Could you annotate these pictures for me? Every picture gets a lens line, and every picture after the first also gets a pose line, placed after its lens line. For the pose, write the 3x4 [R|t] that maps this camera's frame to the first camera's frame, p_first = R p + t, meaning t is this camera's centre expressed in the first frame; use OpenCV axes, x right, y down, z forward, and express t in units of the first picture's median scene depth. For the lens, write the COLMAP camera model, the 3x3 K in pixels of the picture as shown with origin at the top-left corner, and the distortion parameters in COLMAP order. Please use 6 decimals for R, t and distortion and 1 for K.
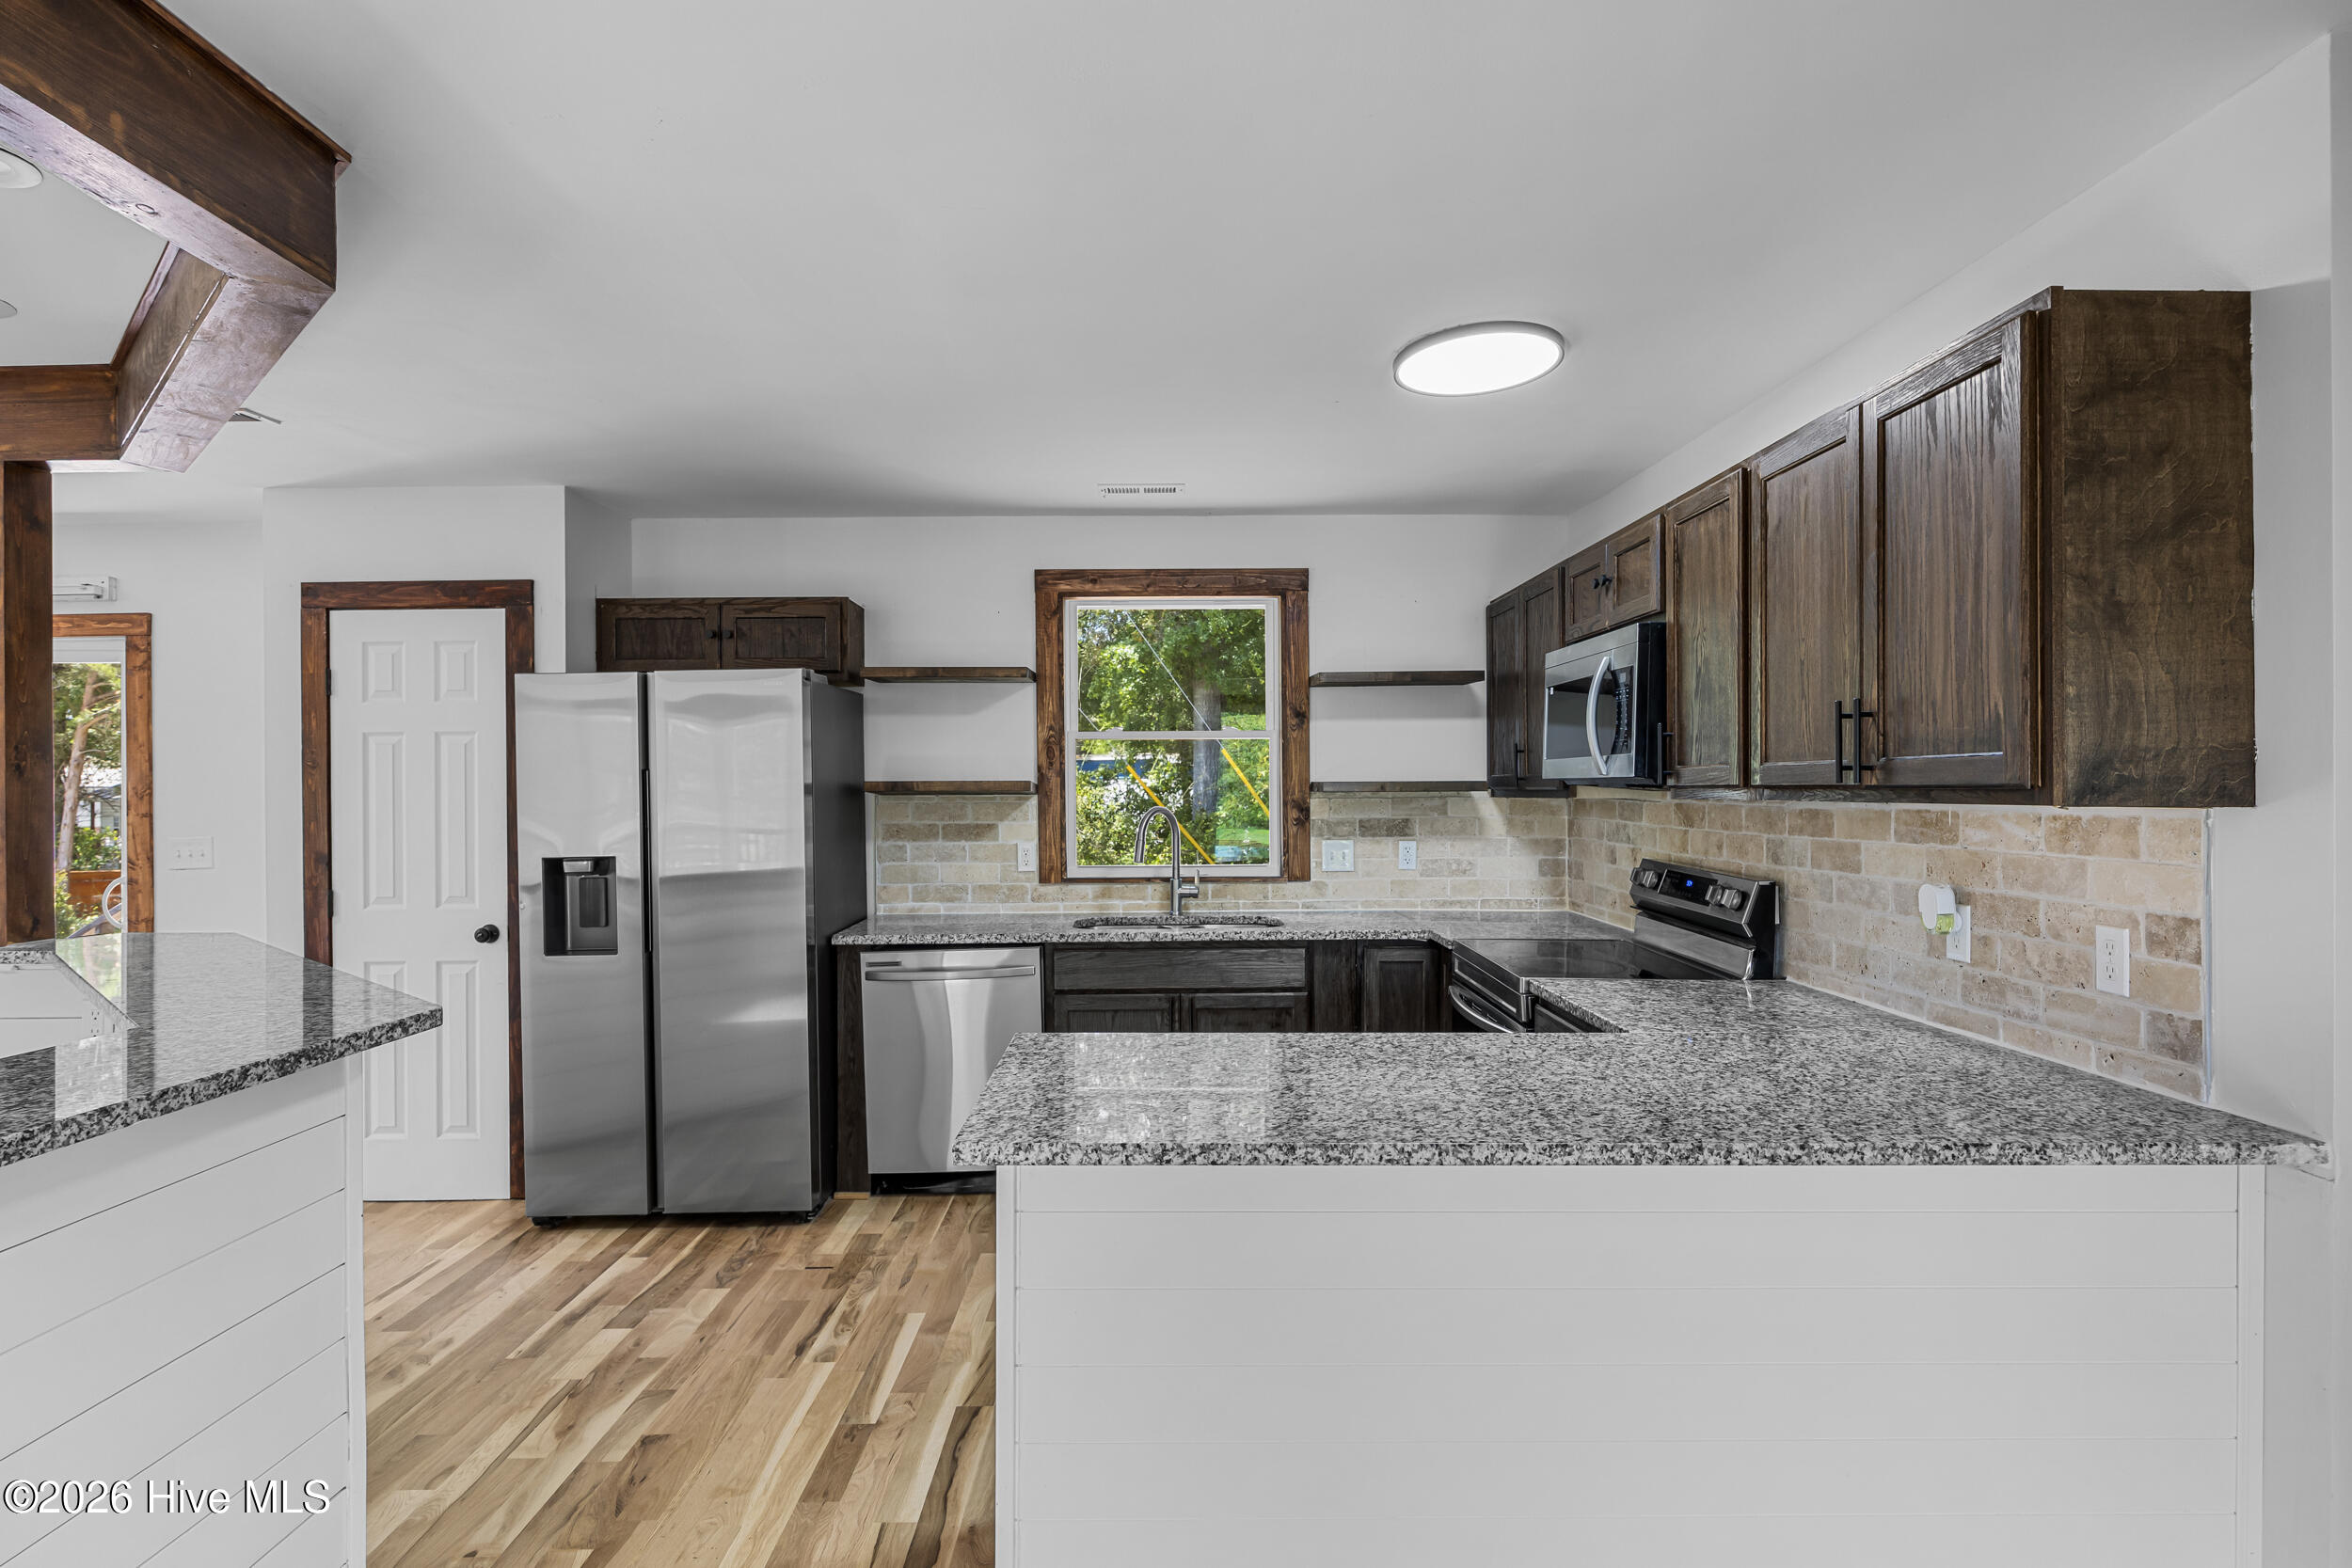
lens RADIAL K [[1289.2, 0, 1176.0], [0, 1289.2, 784.0], [0, 0, 1]] dist [0.000653, 0.000108]
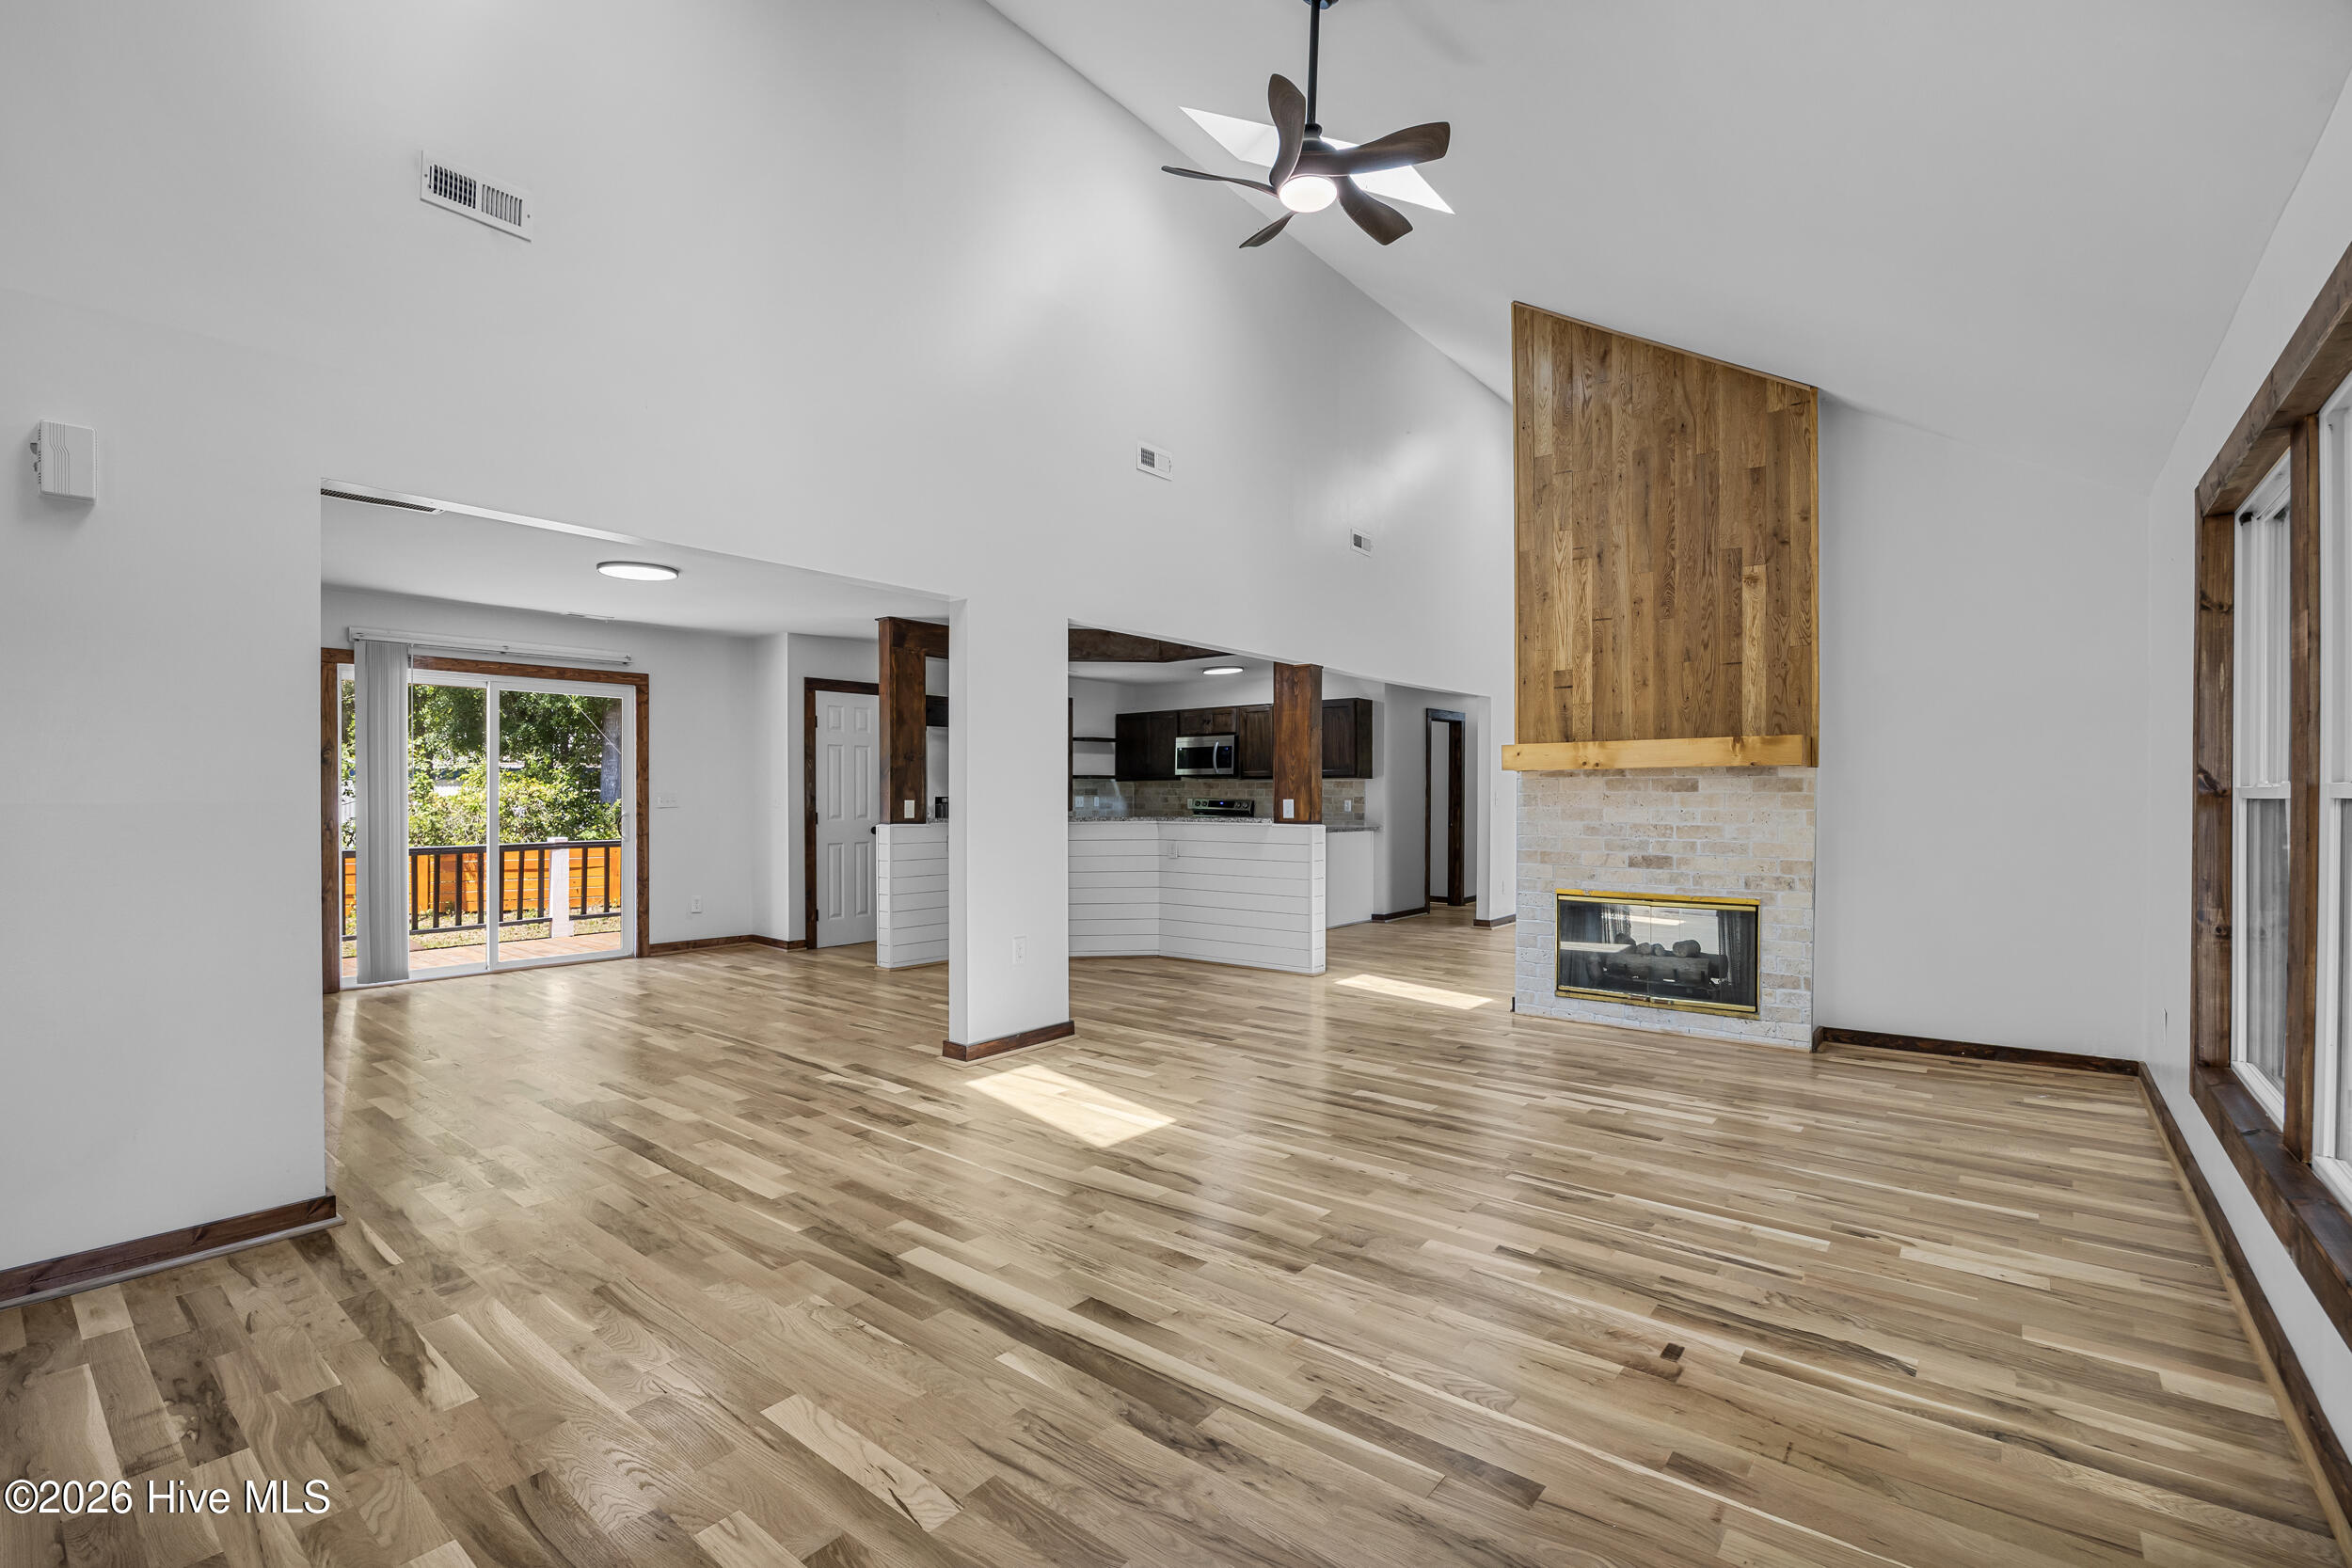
lens RADIAL K [[1024.3, 0, 1190.3], [0, 1024.3, 802.5], [0, 0, 1]] dist [-0.010816, -0.000067]
pose [[0.627155, 0.000809, 0.778894, -1.478583], [-0.004966, 0.999983, 0.002960, 0.050999], [-0.778878, -0.005724, 0.627149, -0.595645]]
